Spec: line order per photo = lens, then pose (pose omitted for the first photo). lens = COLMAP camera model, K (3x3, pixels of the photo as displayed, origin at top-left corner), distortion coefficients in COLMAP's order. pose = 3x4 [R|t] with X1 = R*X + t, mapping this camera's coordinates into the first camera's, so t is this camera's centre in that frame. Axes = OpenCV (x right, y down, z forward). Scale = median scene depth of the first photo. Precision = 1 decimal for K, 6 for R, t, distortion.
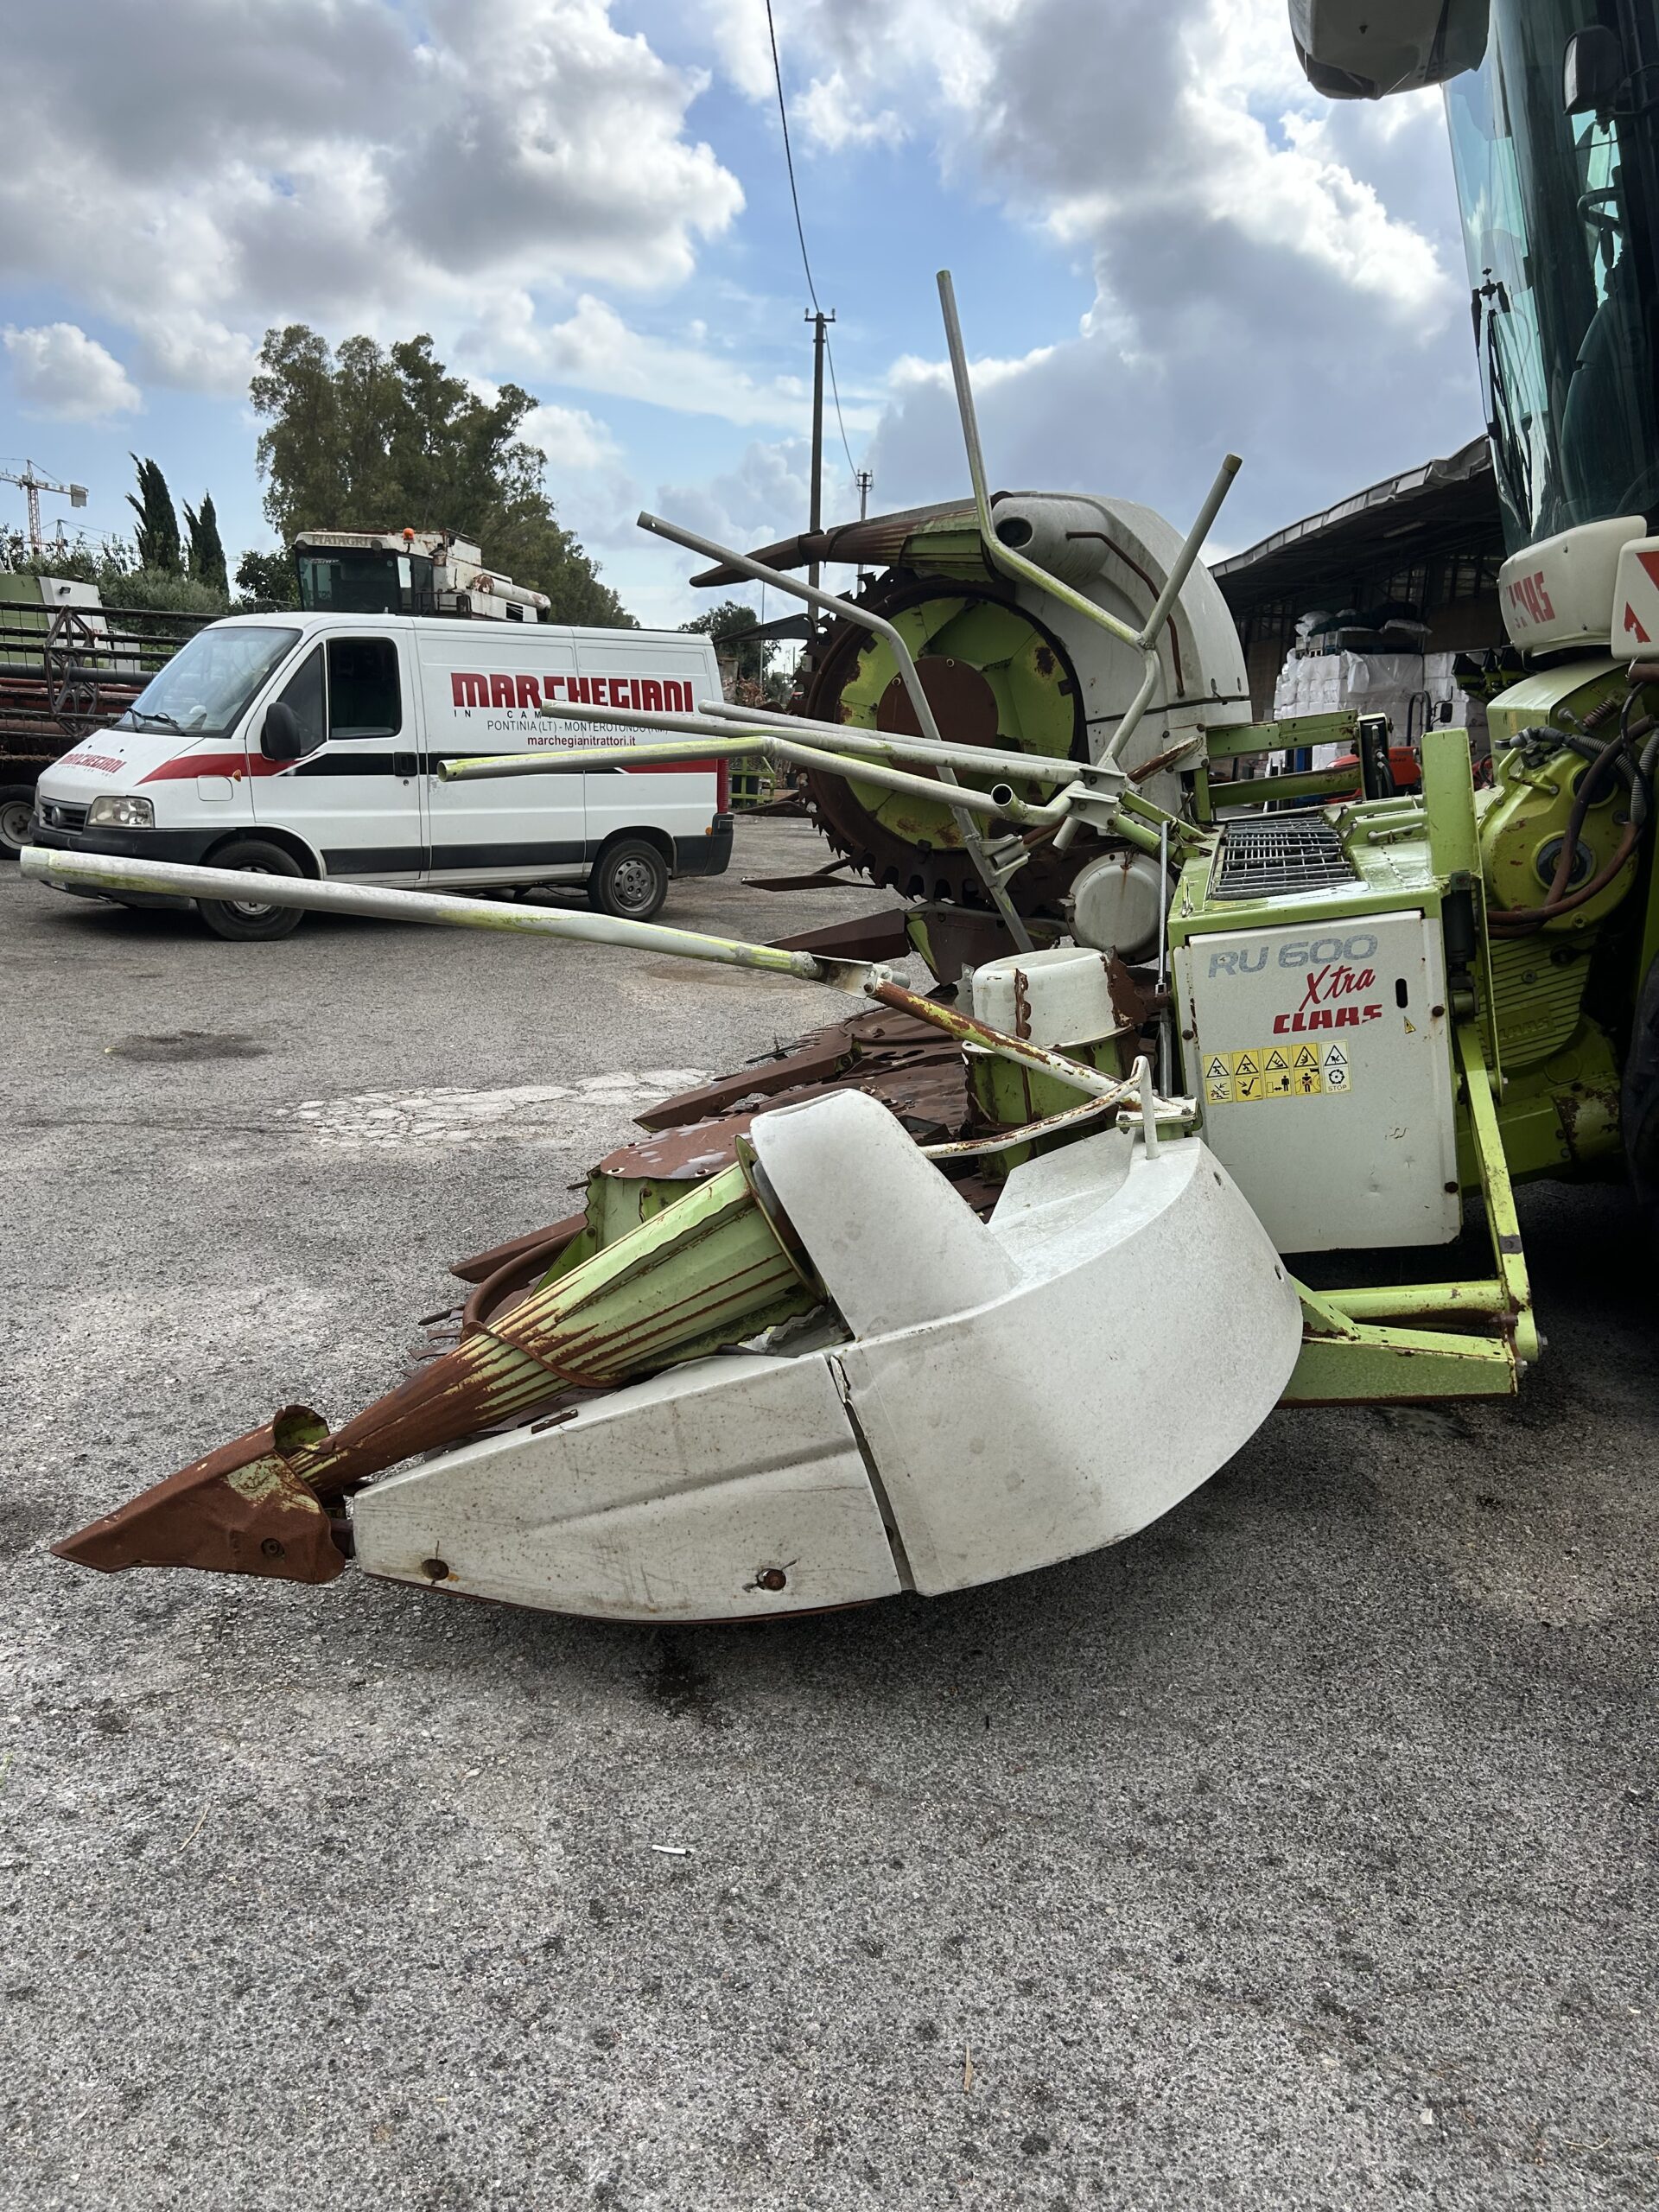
lens RADIAL K [[1668.8, 0, 824.4], [0, 1668.8, 1127.4], [0, 0, 1]] dist [0.059103, -0.073644]
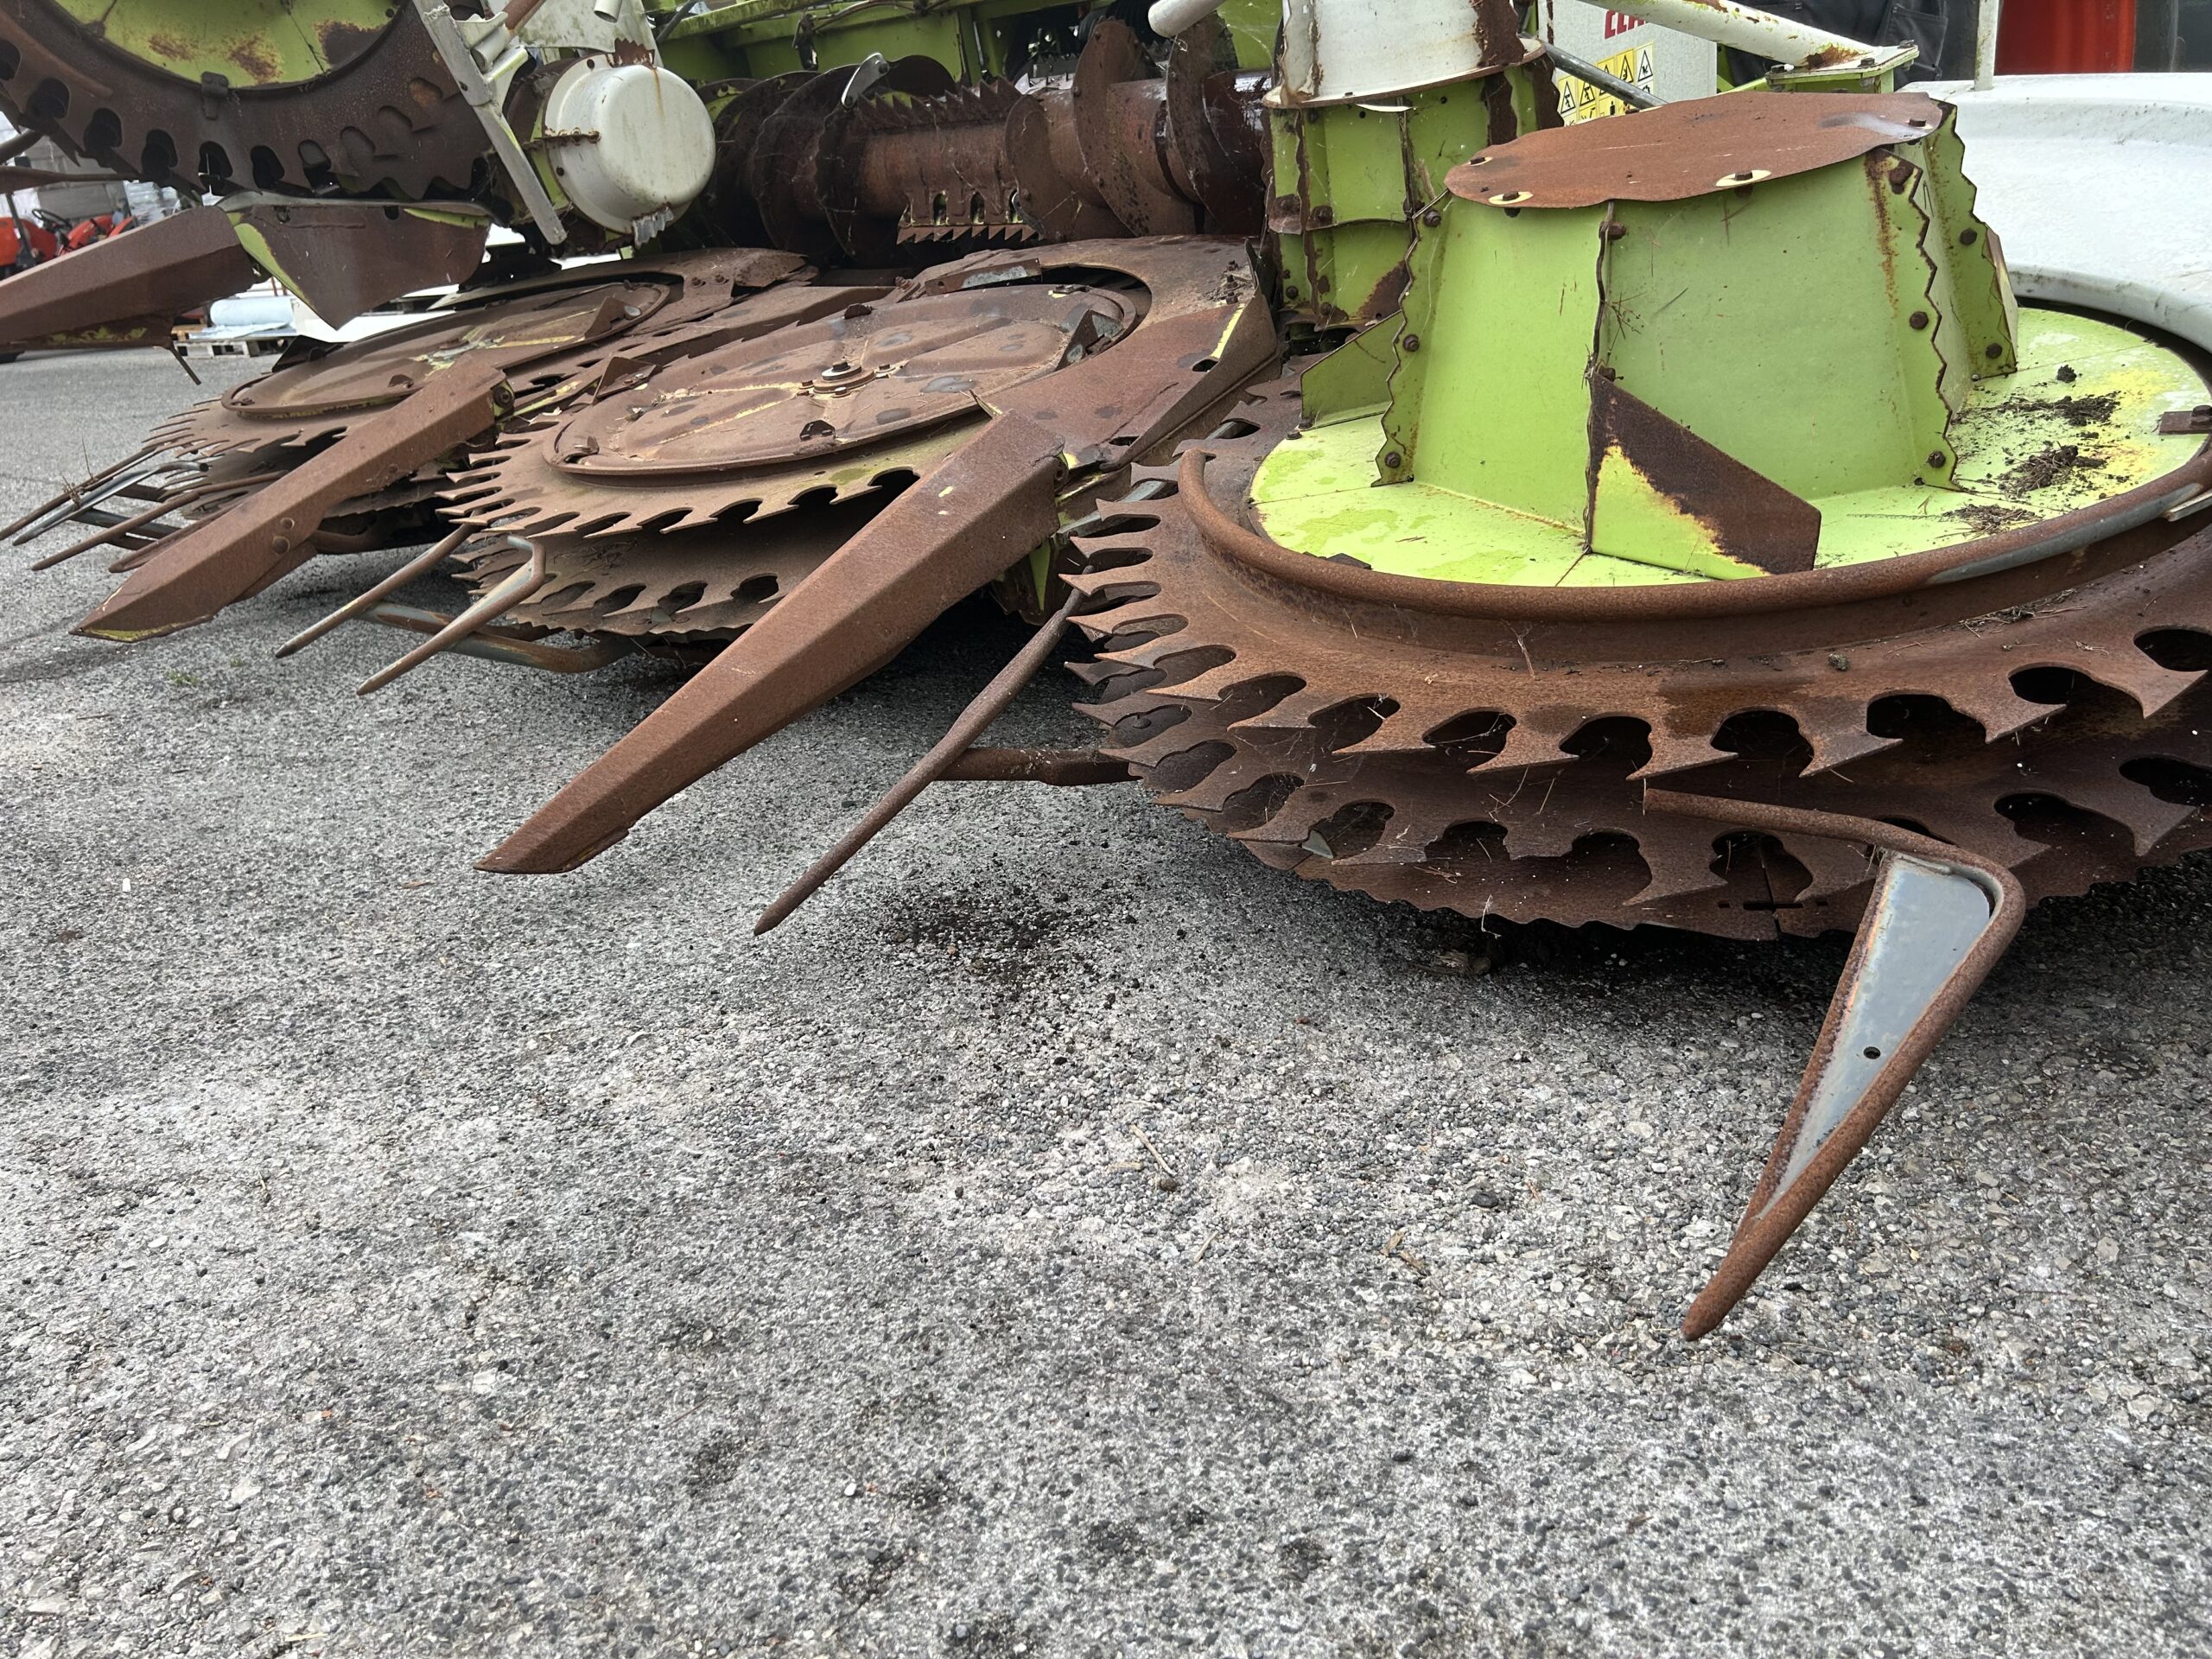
lens RADIAL K [[1668.8, 0, 1102.9], [0, 1668.8, 835.8], [0, 0, 1]] dist [0.059103, -0.073644]
pose [[0.522429, -0.358480, 0.773666, -0.517627], [0.285244, 0.928532, 0.237622, 0.028175], [-0.803557, 0.096543, 0.587347, 0.737224]]
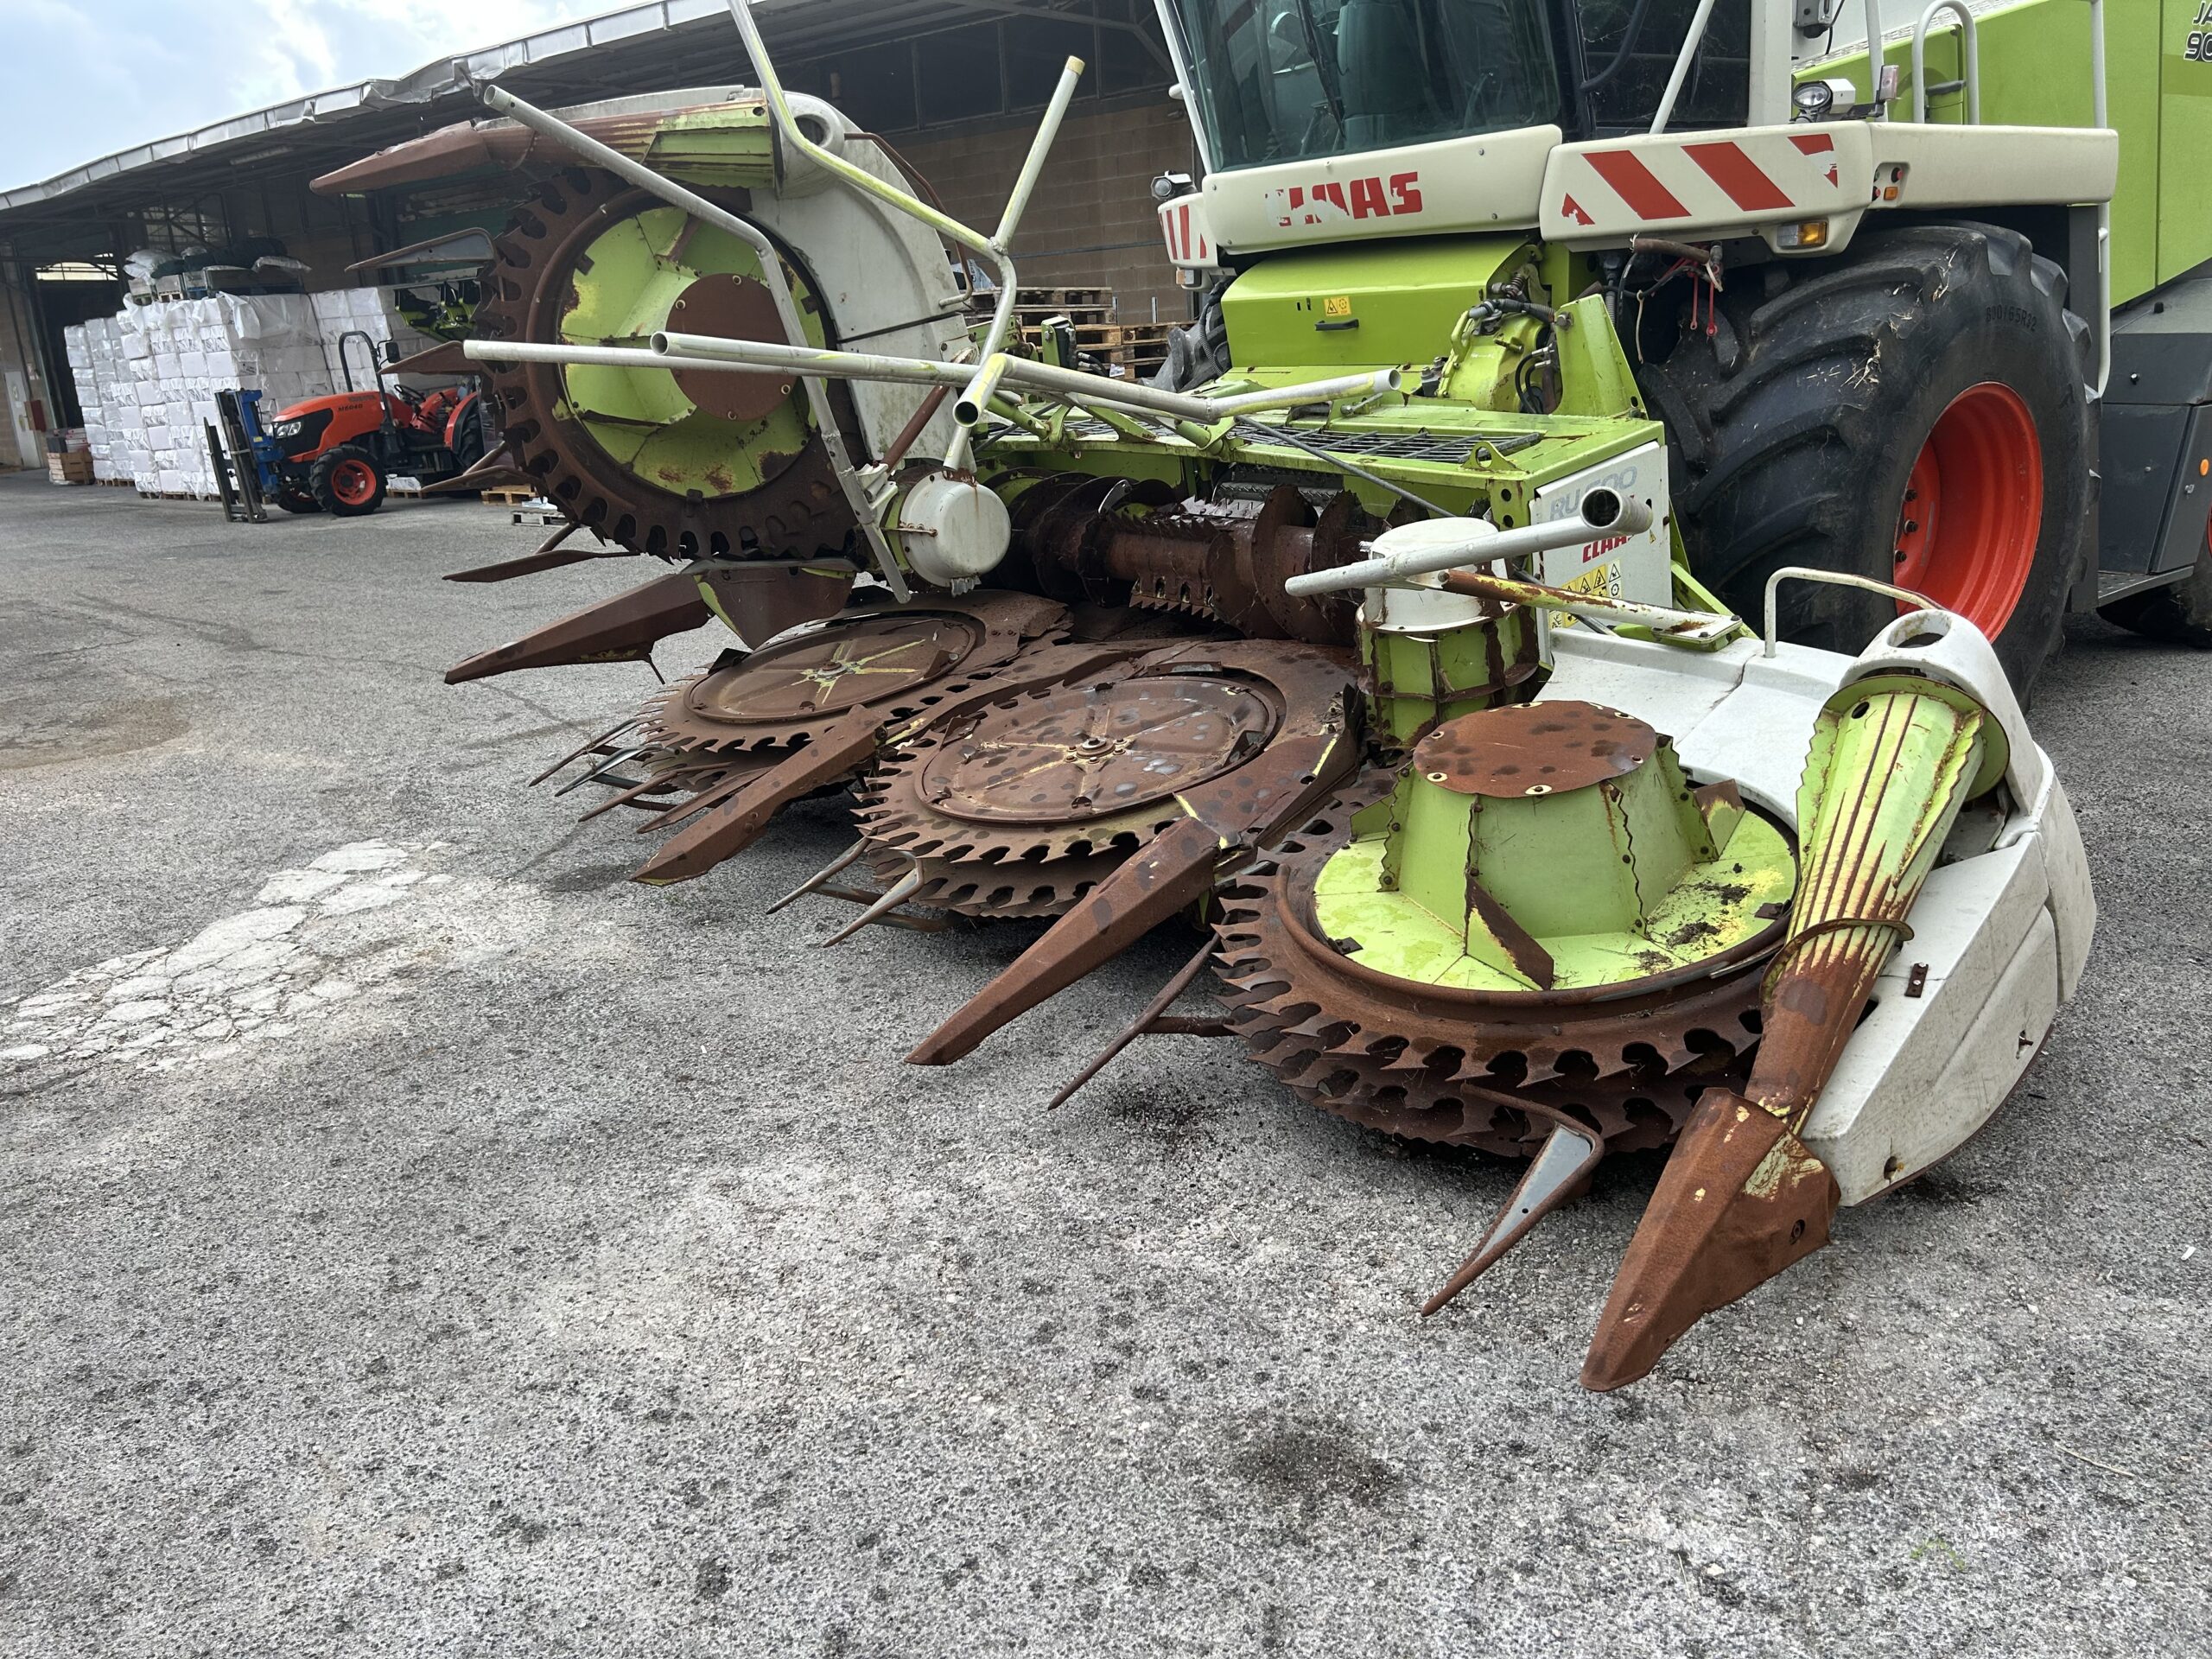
lens RADIAL K [[1668.8, 0, 1104.9], [0, 1668.8, 839.2], [0, 0, 1]] dist [0.059103, -0.073644]
pose [[0.622917, -0.277637, 0.731363, -0.809258], [0.250594, 0.956456, 0.149649, -0.123835], [-0.741064, 0.090057, 0.665367, 0.459921]]
